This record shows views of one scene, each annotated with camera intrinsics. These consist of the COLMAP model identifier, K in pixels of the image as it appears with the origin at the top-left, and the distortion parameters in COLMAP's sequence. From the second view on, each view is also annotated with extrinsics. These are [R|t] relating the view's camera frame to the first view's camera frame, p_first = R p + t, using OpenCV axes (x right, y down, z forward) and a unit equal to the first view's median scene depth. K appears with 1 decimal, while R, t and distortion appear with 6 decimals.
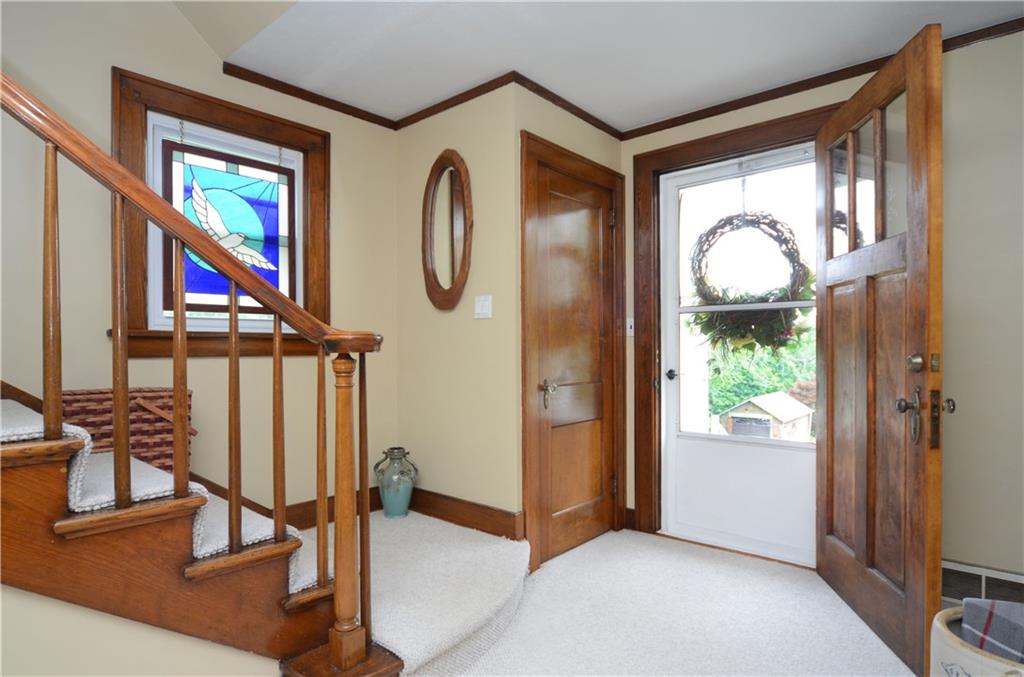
lens RADIAL K [[556.5, 0, 513.0], [0, 556.5, 350.9], [0, 0, 1]] dist [-0.020618, 0.001105]
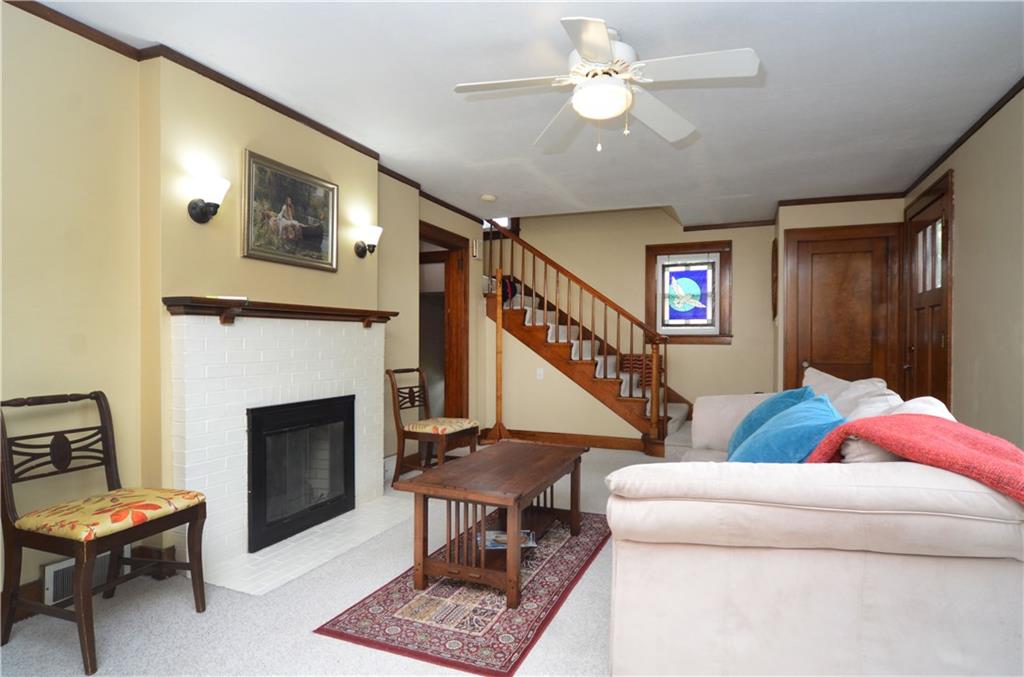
lens RADIAL K [[556.5, 0, 513.0], [0, 556.5, 350.9], [0, 0, 1]] dist [-0.020618, 0.001105]
pose [[0.296788, 0.028409, -0.954521, 1.589458], [-0.009521, 0.999596, 0.026790, -0.018407], [0.954896, 0.001137, 0.296939, -0.470690]]
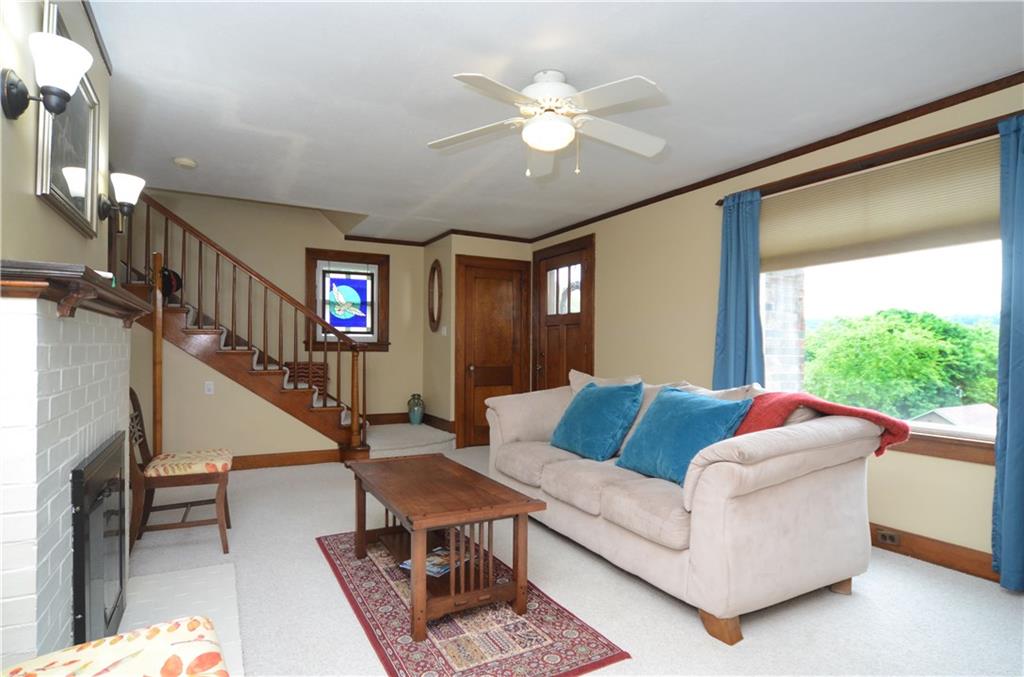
lens RADIAL K [[552.1, 0, 512.4], [0, 552.1, 351.3], [0, 0, 1]] dist [-0.022212, 0.000261]
pose [[0.932291, 0.015783, -0.361365, 1.061825], [-0.015934, 0.999870, 0.002562, -0.007818], [0.361359, 0.003370, 0.932421, -1.028345]]
